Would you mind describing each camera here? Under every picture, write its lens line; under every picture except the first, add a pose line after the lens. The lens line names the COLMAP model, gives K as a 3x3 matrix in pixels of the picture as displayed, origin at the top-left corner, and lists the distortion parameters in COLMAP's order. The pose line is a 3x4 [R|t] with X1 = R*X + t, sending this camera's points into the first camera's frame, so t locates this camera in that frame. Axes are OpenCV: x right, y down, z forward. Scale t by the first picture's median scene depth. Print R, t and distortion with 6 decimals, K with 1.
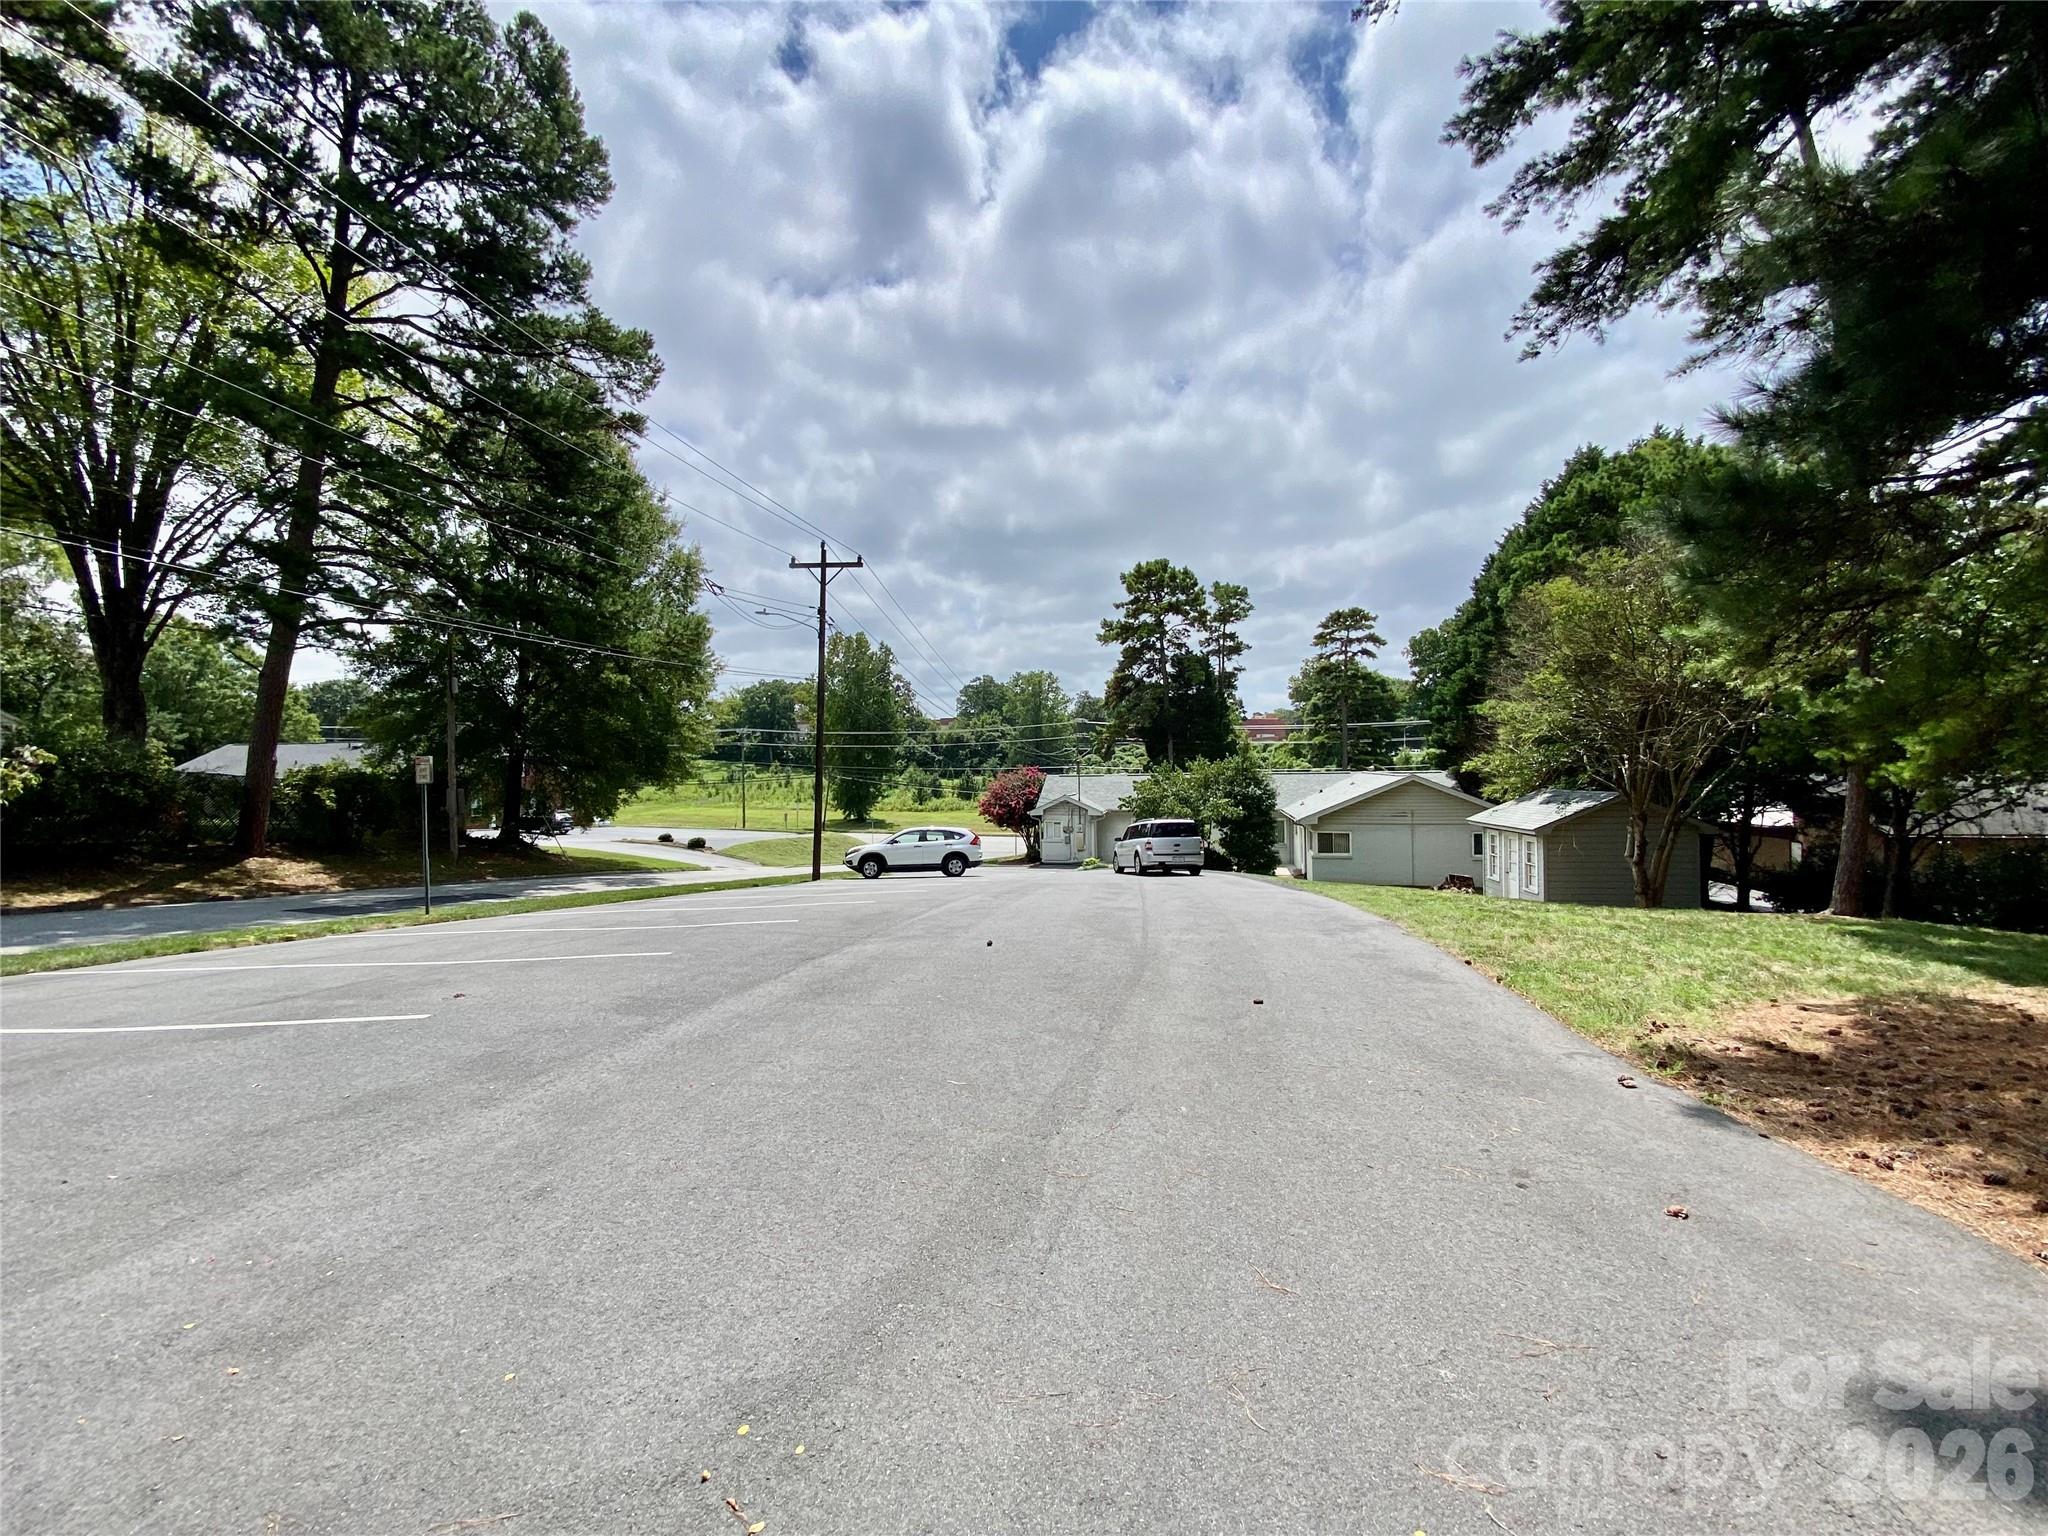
lens RADIAL K [[813.1, 0, 1028.5], [0, 813.1, 769.1], [0, 0, 1]] dist [-0.000204, -0.000042]
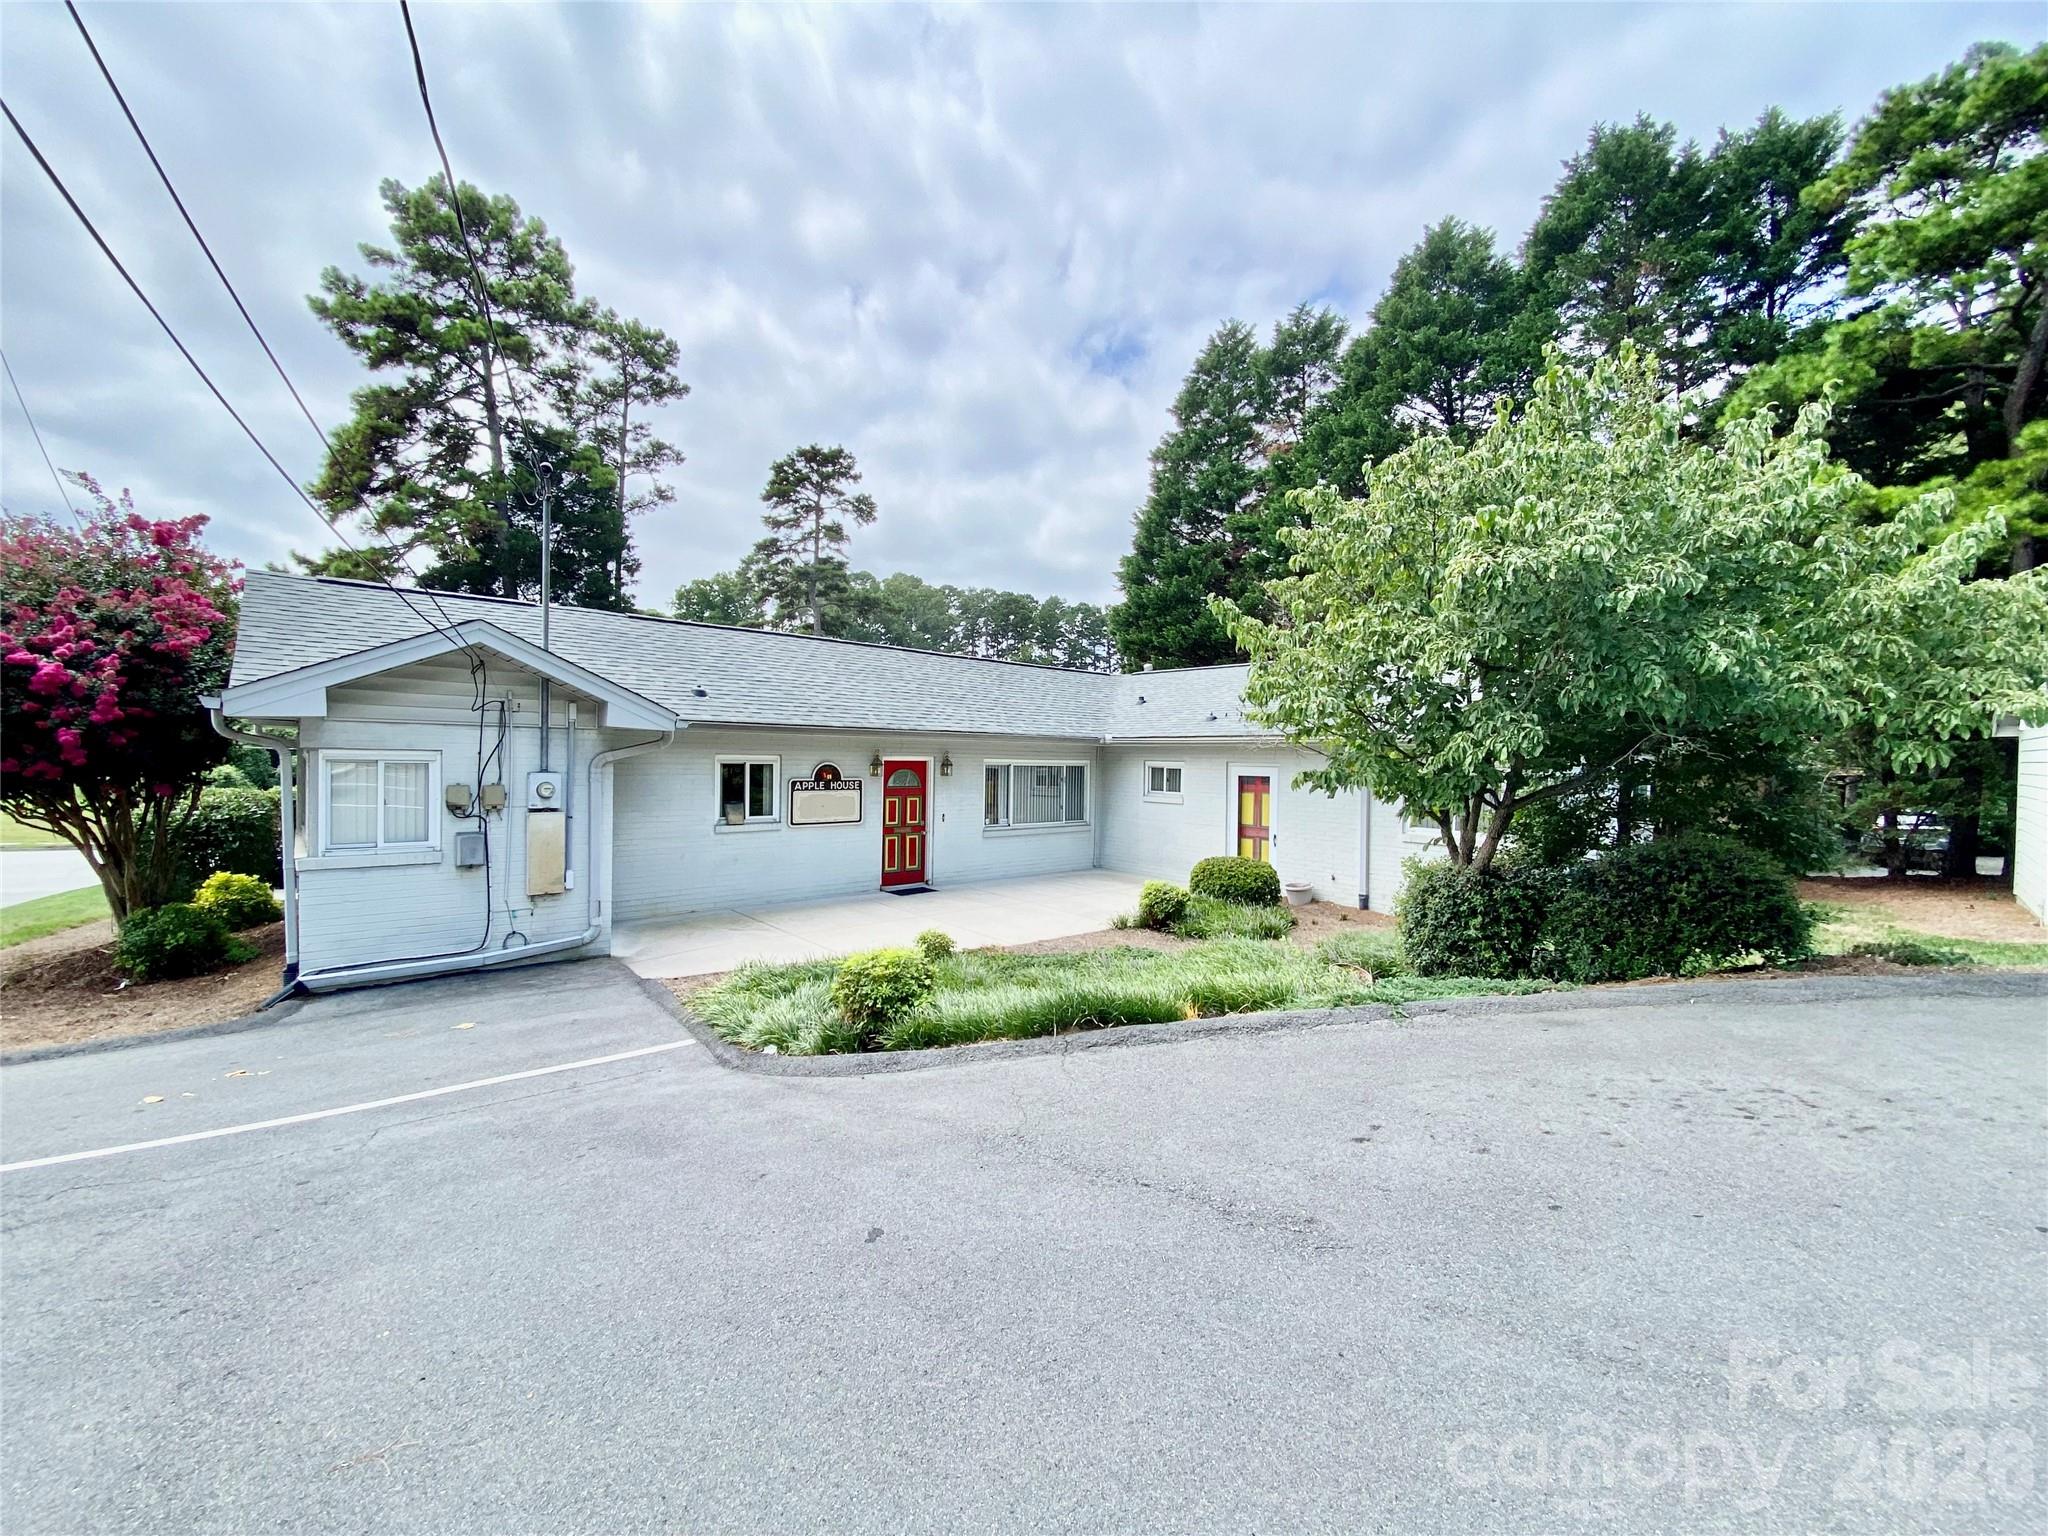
lens RADIAL K [[813.1, 0, 1028.5], [0, 813.1, 769.1], [0, 0, 1]] dist [-0.000204, -0.000042]
pose [[0.593900, 0.022856, 0.804214, -0.029779], [-0.055600, 0.998373, 0.012686, 0.055569], [-0.802615, -0.052248, 0.594204, 0.758902]]
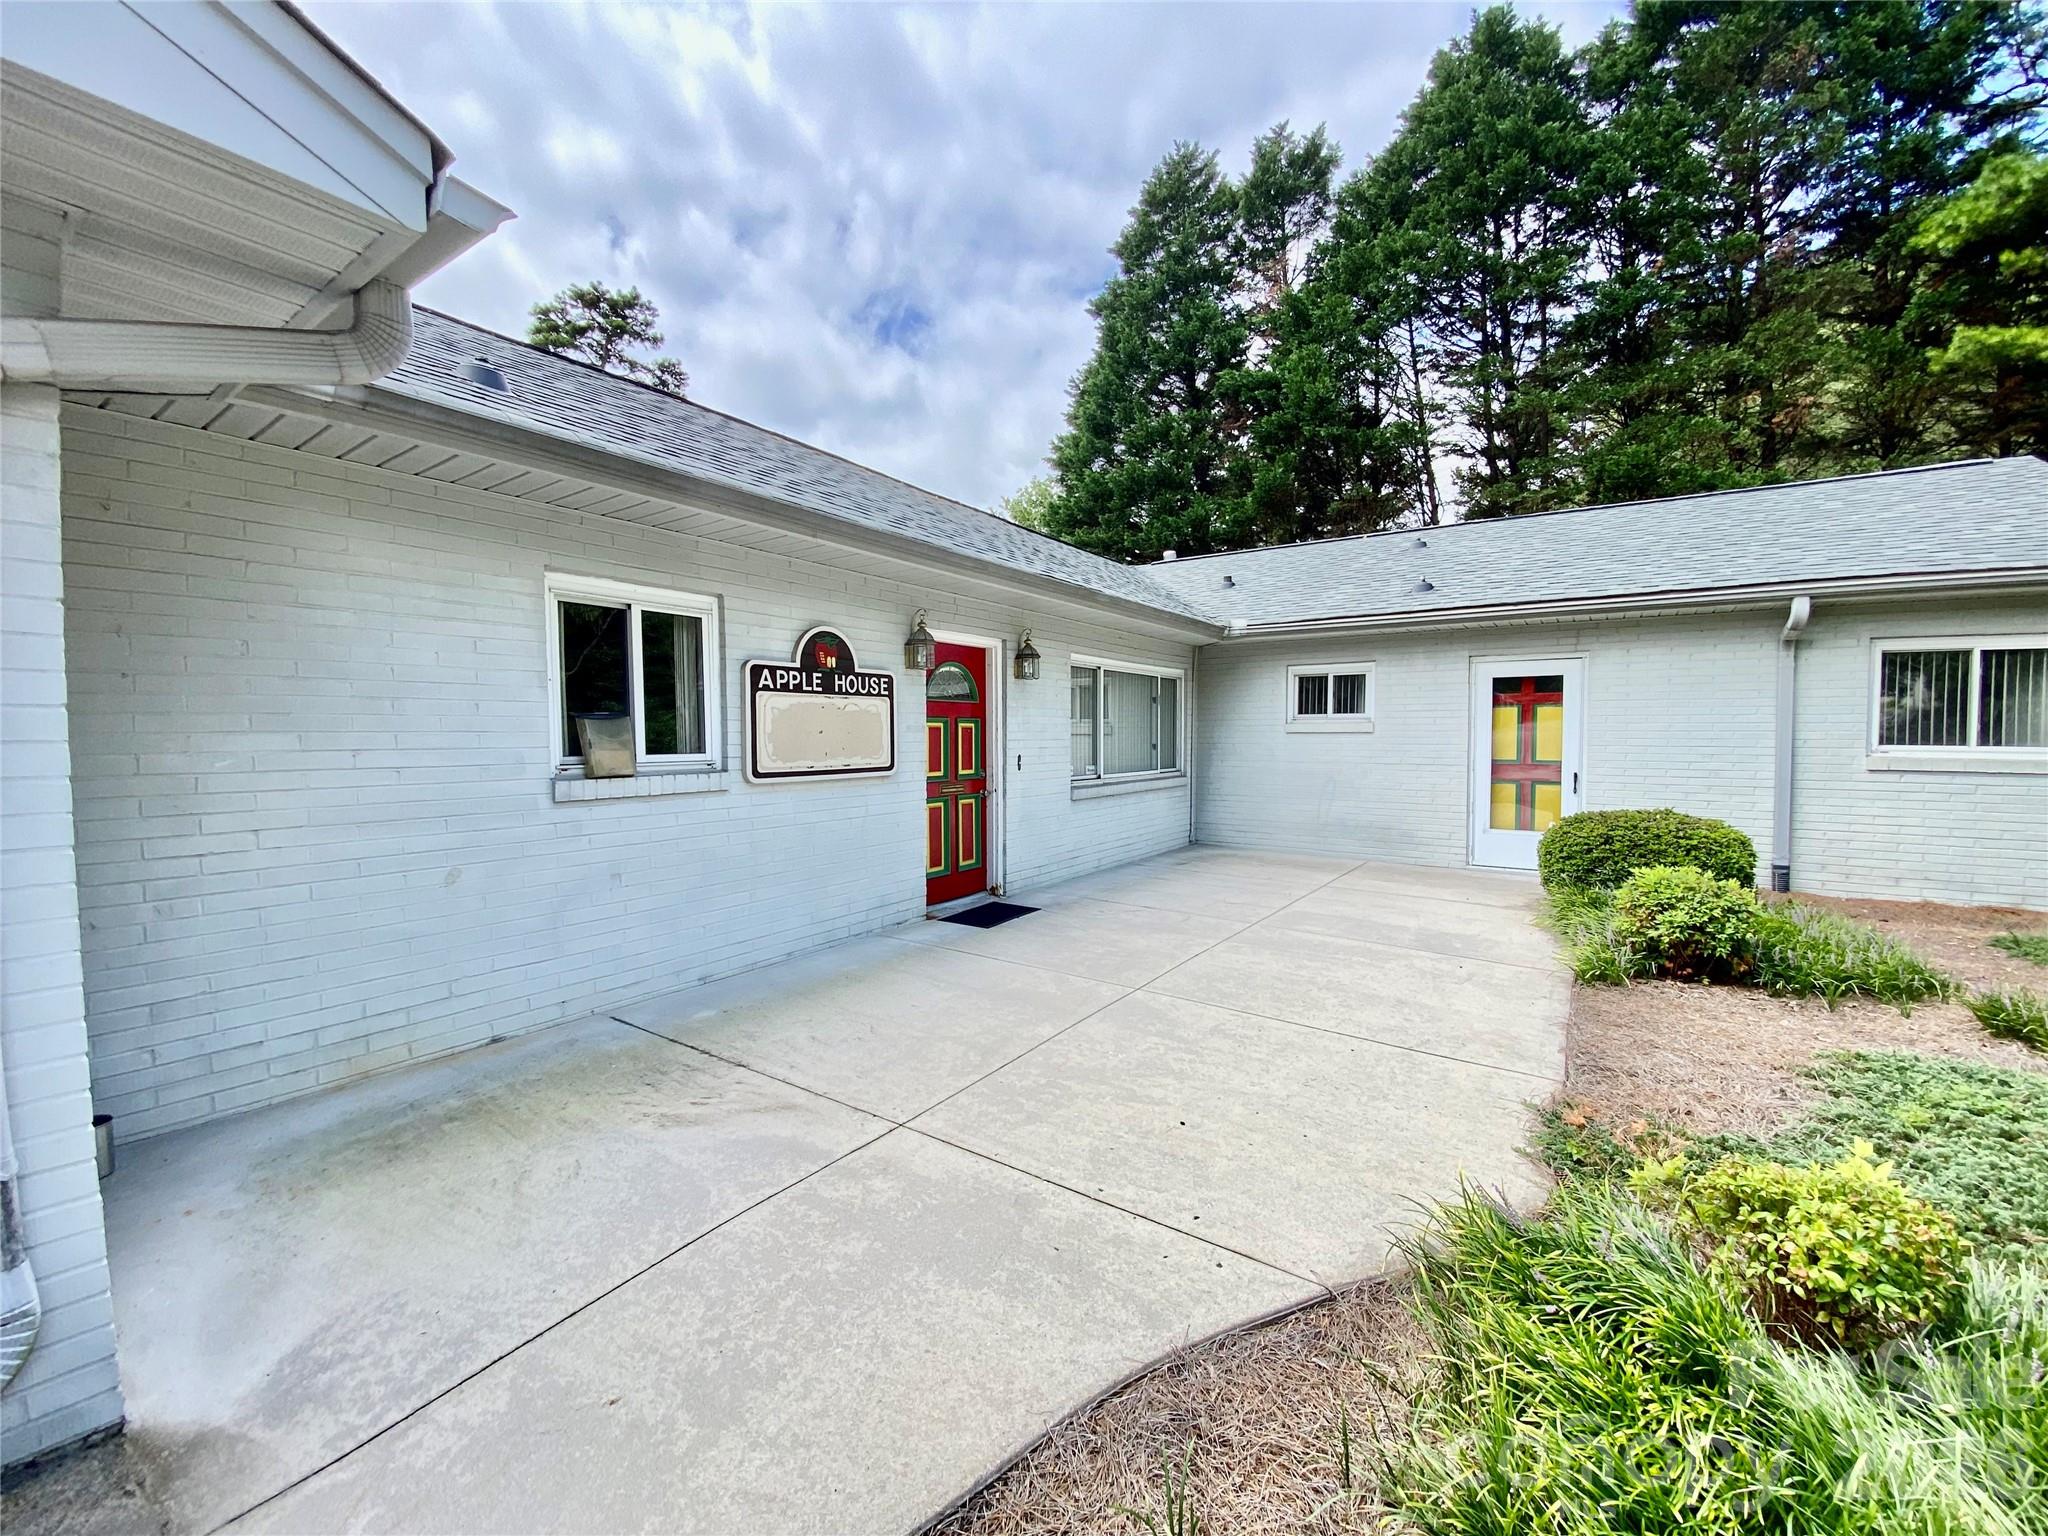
lens RADIAL K [[813.1, 0, 1028.5], [0, 813.1, 769.1], [0, 0, 1]] dist [-0.000204, -0.000042]
pose [[0.375006, -0.020194, 0.926802, 0.067324], [-0.037979, 0.998589, 0.037125, 0.078039], [-0.926244, -0.049121, 0.373710, 0.928140]]
